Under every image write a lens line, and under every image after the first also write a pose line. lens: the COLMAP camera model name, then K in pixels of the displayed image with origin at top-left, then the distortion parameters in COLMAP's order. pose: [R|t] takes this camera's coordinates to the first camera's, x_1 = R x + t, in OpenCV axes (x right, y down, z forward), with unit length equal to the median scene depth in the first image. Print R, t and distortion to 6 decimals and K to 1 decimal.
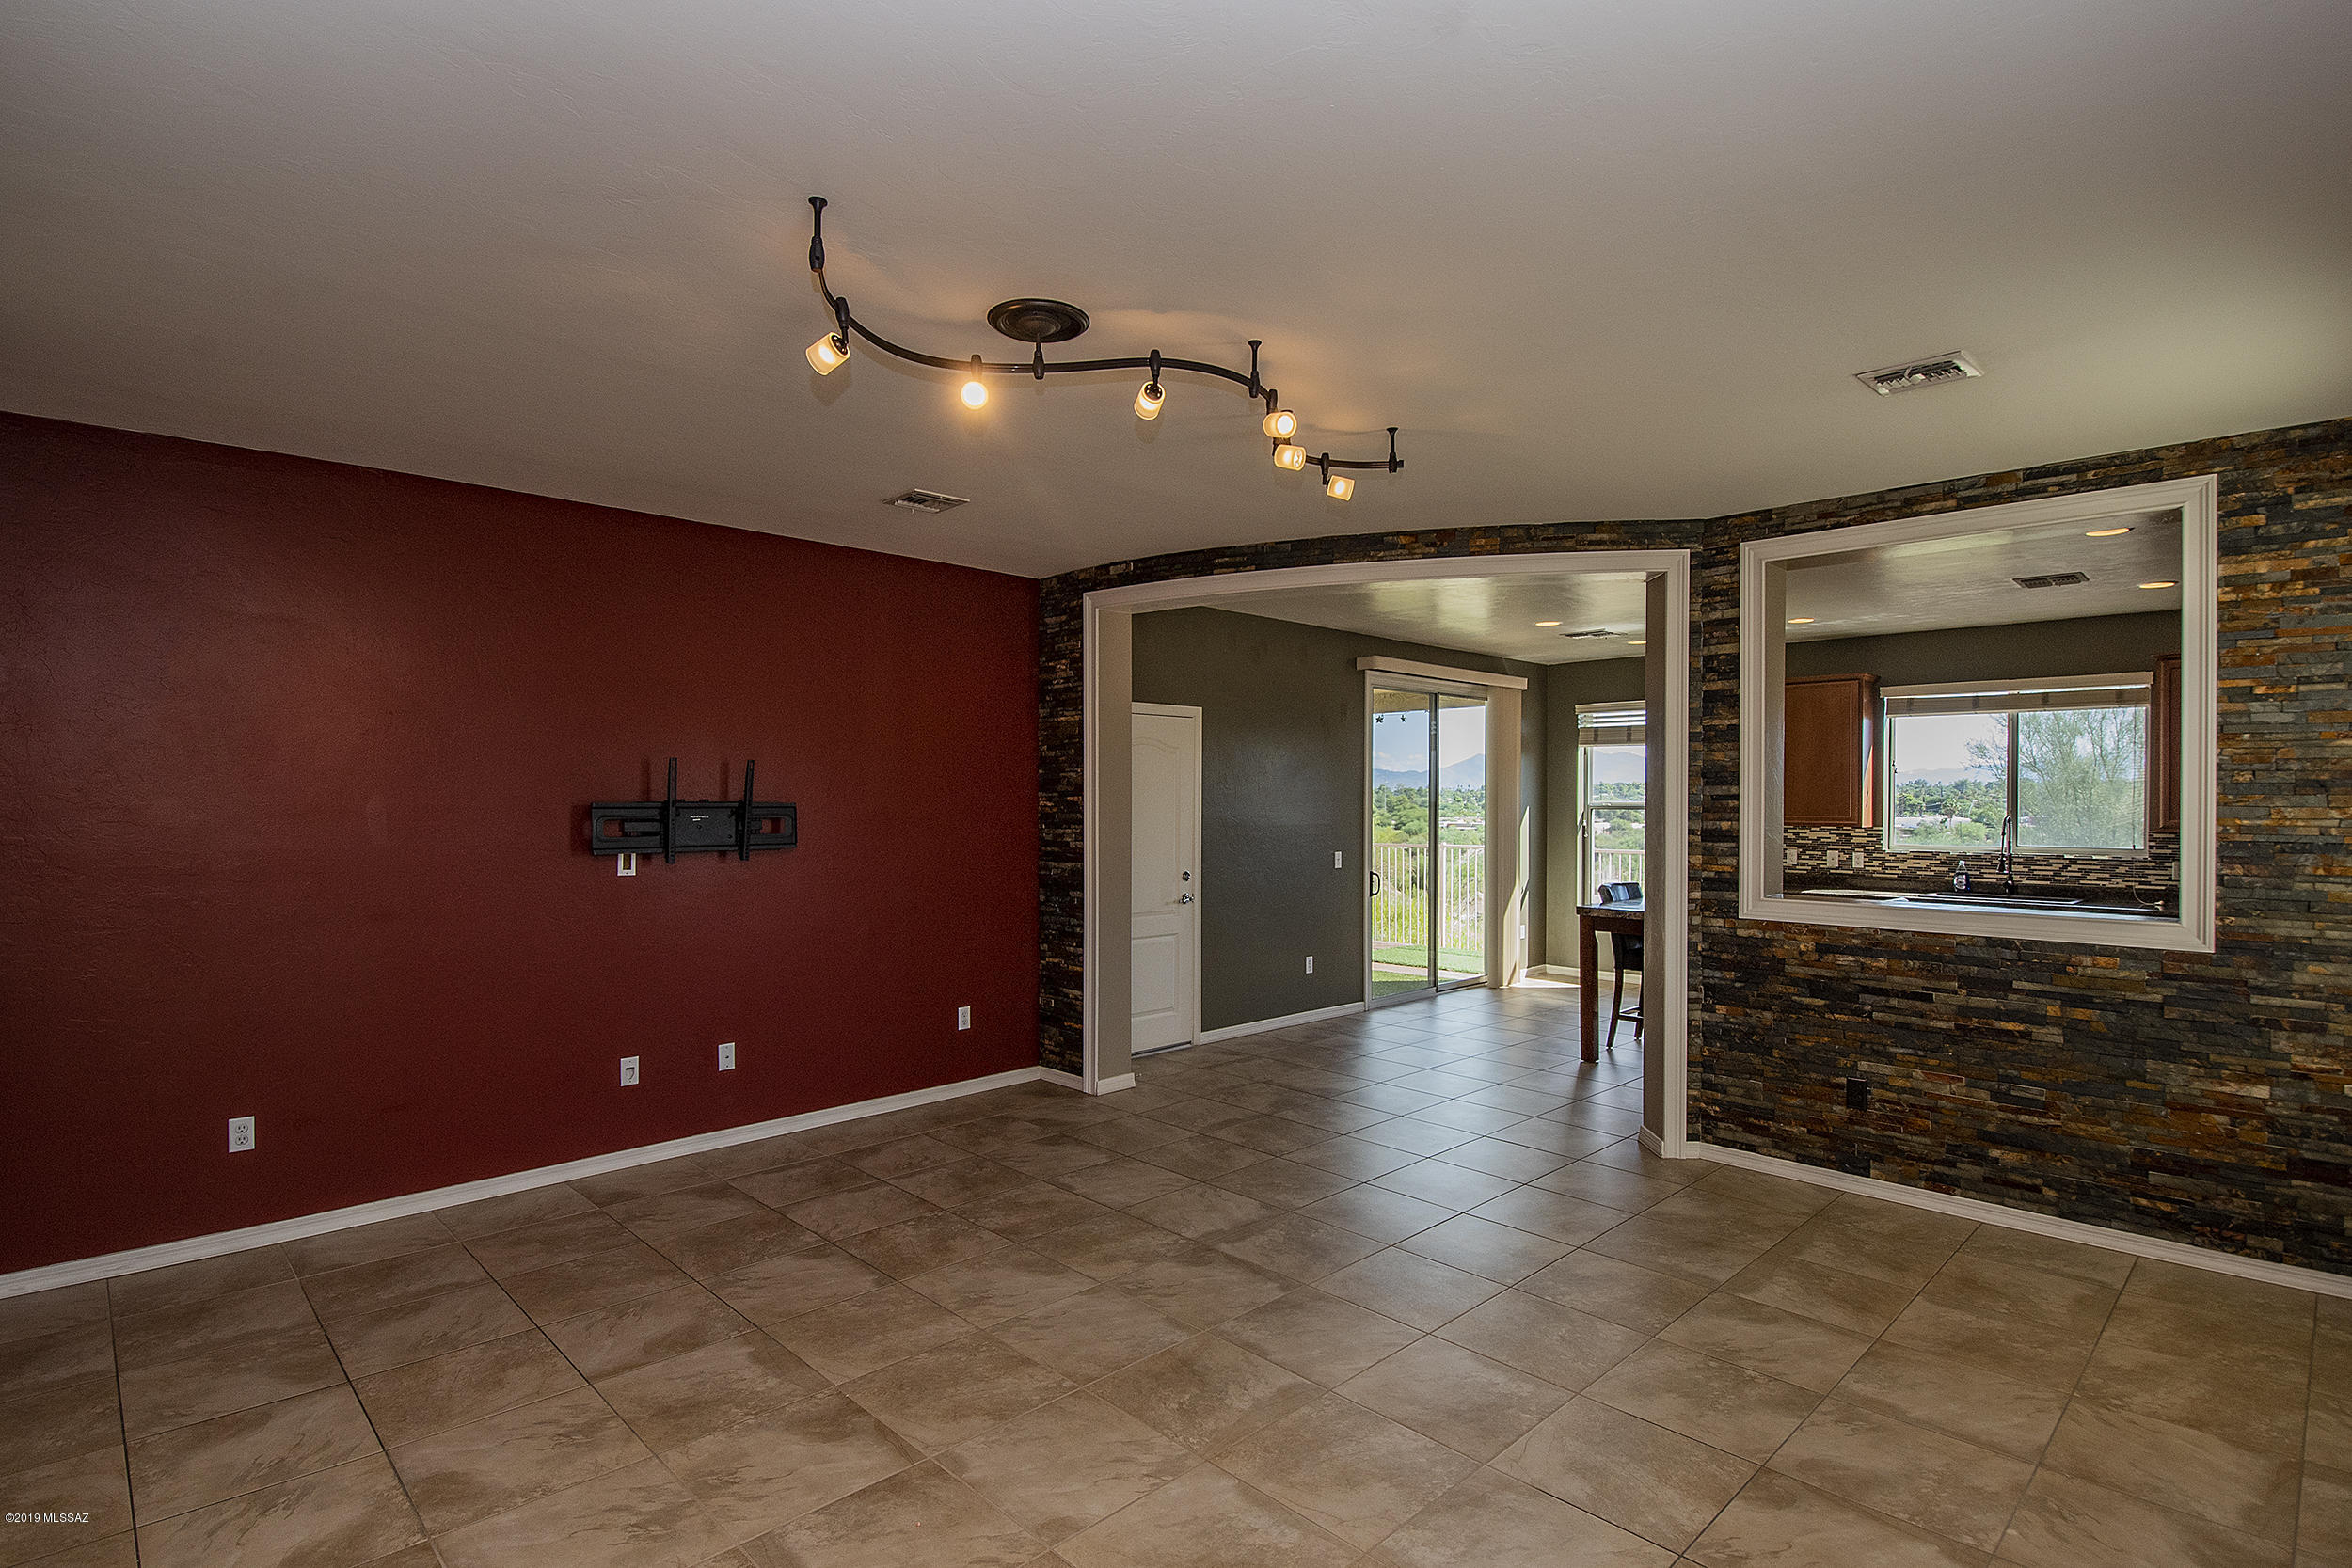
lens RADIAL K [[1148.5, 0, 1185.1], [0, 1148.5, 807.3], [0, 0, 1]] dist [0.023785, -0.028675]
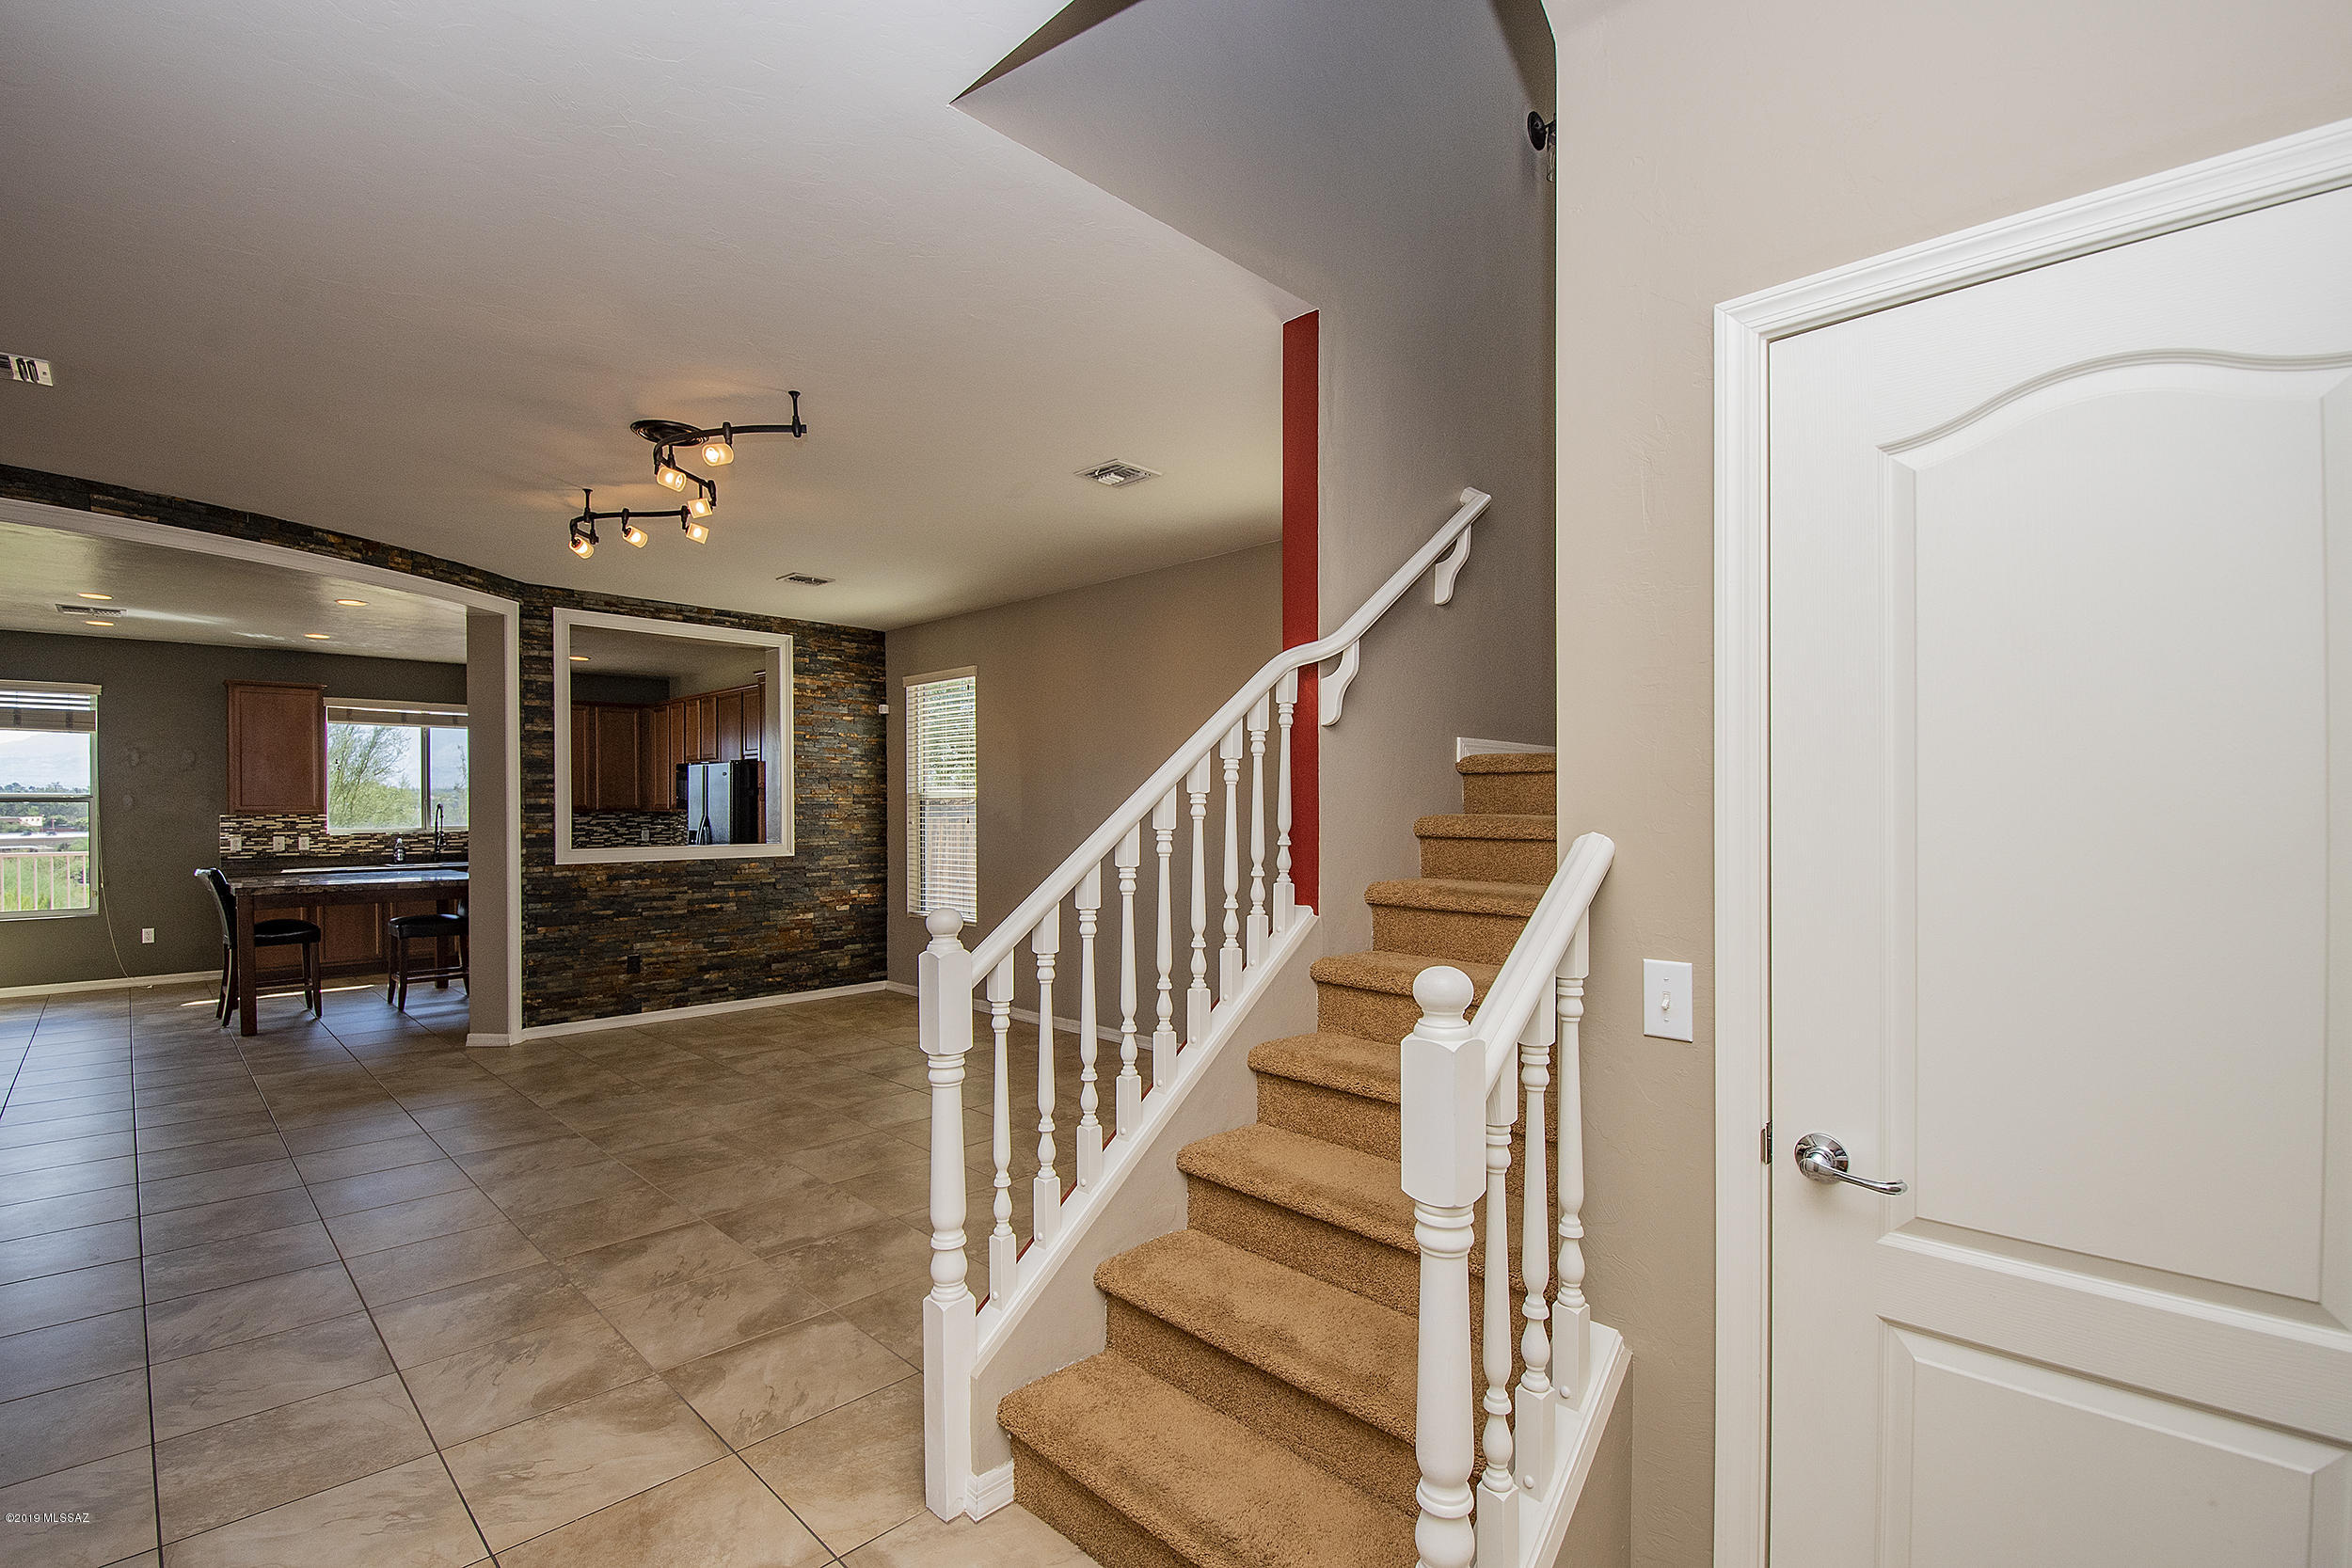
lens RADIAL K [[1047.5, 0, 1188.2], [0, 1047.5, 811.6], [0, 0, 1]] dist [0.016028, -0.025734]
pose [[-0.023362, -0.008055, 0.999695, -0.901563], [0.012411, 0.999888, 0.008346, 0.029247], [-0.999650, 0.012602, -0.023260, 0.242772]]
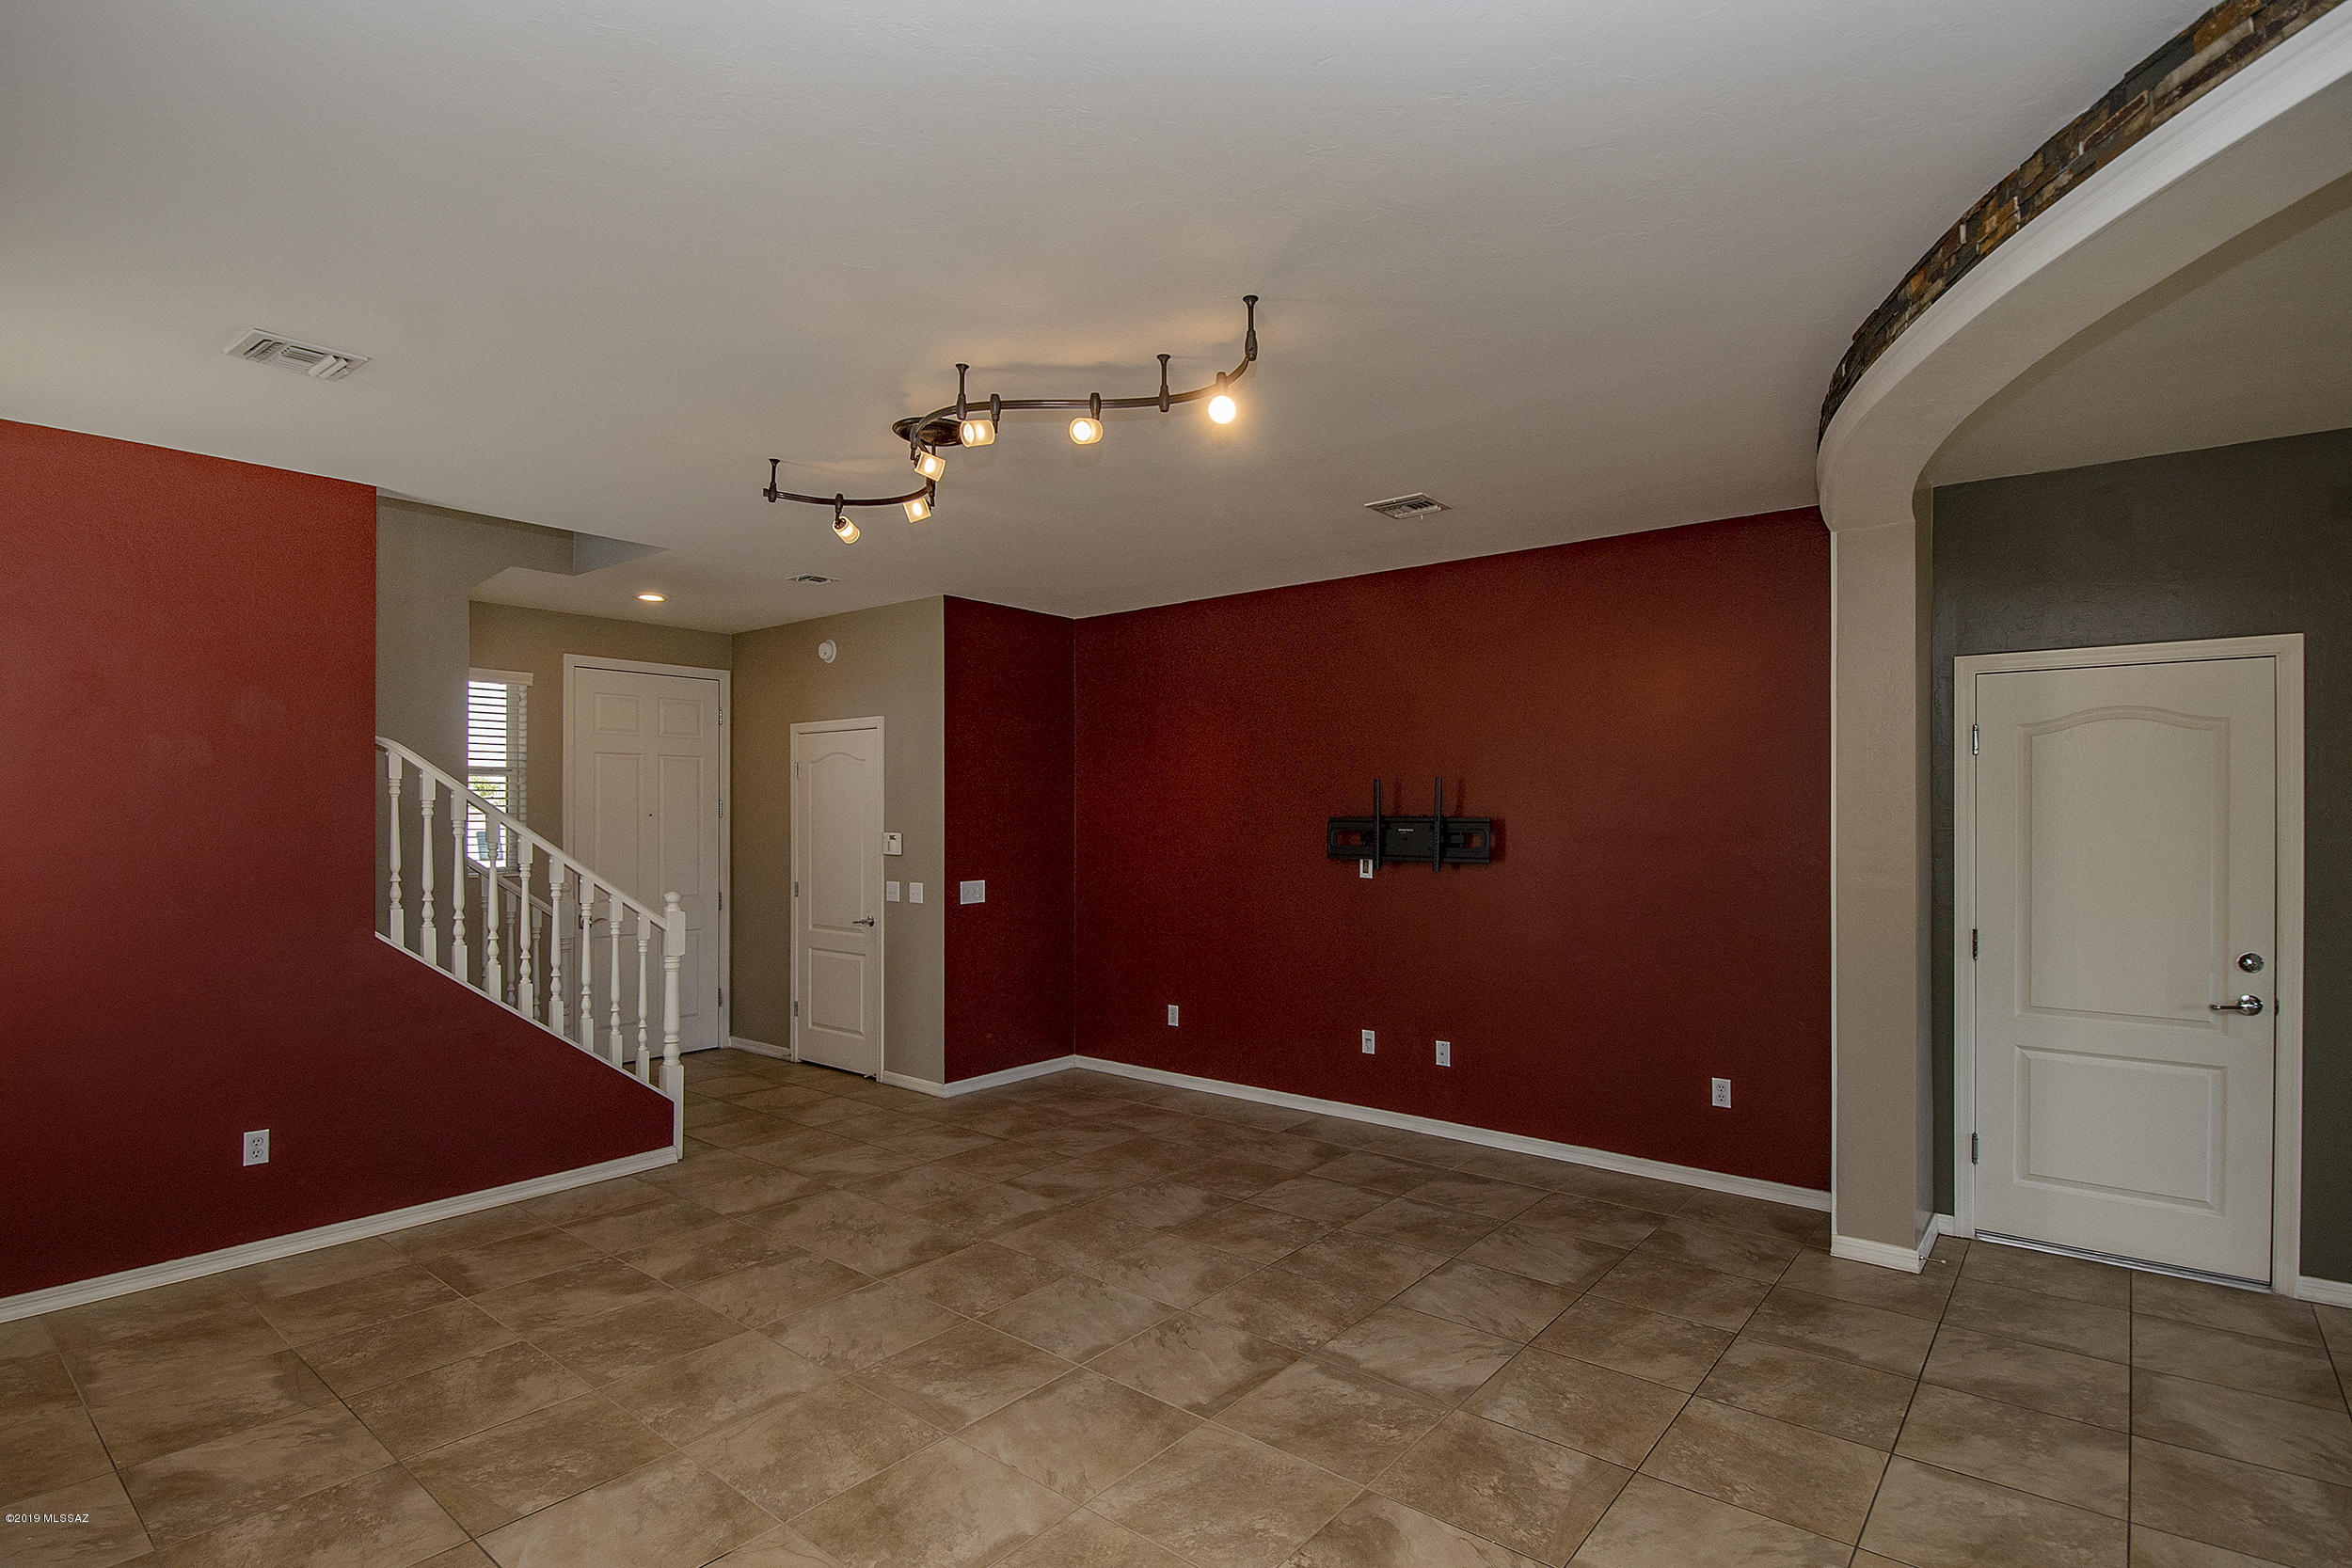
lens RADIAL K [[1148.5, 0, 1185.1], [0, 1148.5, 807.3], [0, 0, 1]] dist [0.023785, -0.028675]
pose [[0.110153, -0.006581, -0.993893, 0.712484], [-0.008415, 0.999936, -0.007554, -0.003769], [0.993879, 0.009195, 0.110091, 0.705219]]
